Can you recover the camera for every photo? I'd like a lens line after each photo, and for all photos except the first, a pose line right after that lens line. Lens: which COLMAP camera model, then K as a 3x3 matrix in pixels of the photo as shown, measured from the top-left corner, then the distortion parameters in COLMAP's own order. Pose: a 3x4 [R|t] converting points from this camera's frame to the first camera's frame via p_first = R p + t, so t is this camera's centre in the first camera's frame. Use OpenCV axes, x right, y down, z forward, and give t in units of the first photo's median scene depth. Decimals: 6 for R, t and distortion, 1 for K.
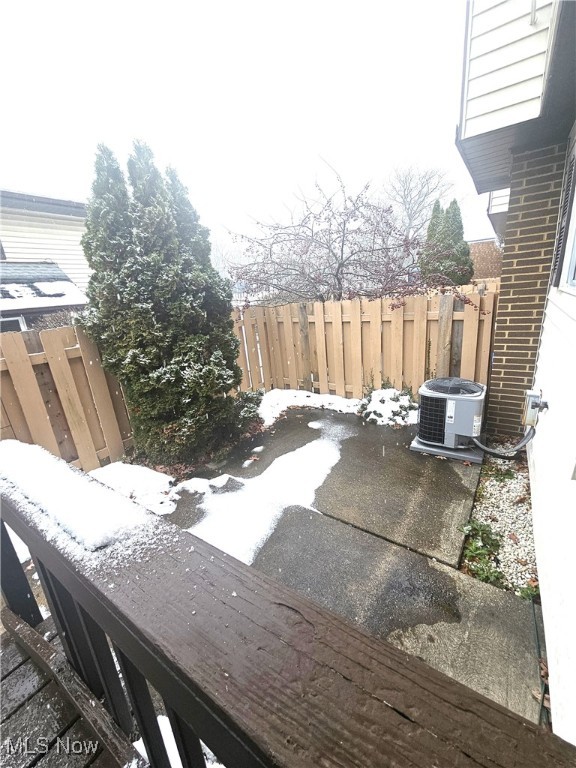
lens RADIAL K [[326.6, 0, 295.7], [0, 326.6, 385.6], [0, 0, 1]] dist [-0.006501, 0.000018]
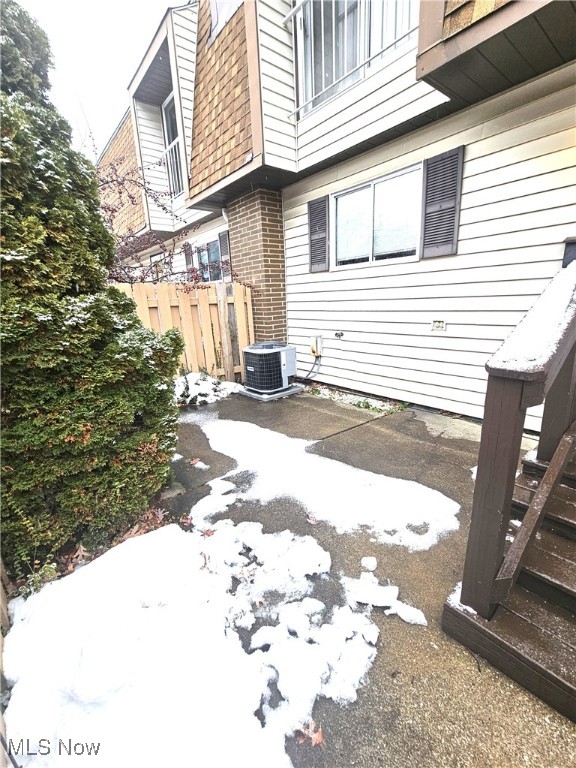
lens RADIAL K [[326.6, 0, 289.0], [0, 326.6, 385.4], [0, 0, 1]] dist [-0.006501, 0.000018]
pose [[0.286349, -0.188300, 0.939440, -0.818093], [0.296747, 0.949715, 0.099909, 0.048331], [-0.911014, 0.250167, 0.327827, 0.554257]]
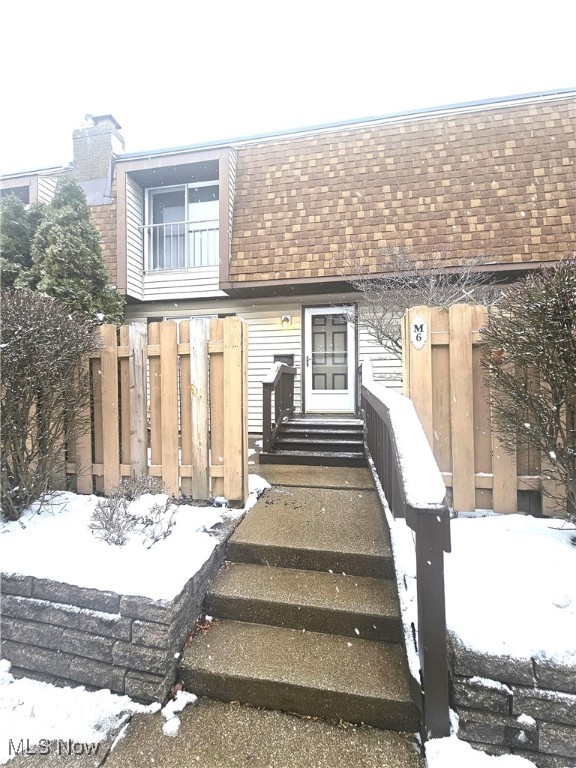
lens RADIAL K [[326.6, 0, 286.7], [0, 326.6, 385.9], [0, 0, 1]] dist [-0.006501, 0.000018]
pose [[-0.404770, 0.079289, 0.910975, -1.722970], [0.295452, 0.954139, 0.048231, 0.100604], [-0.865373, 0.288672, -0.409633, 0.946416]]
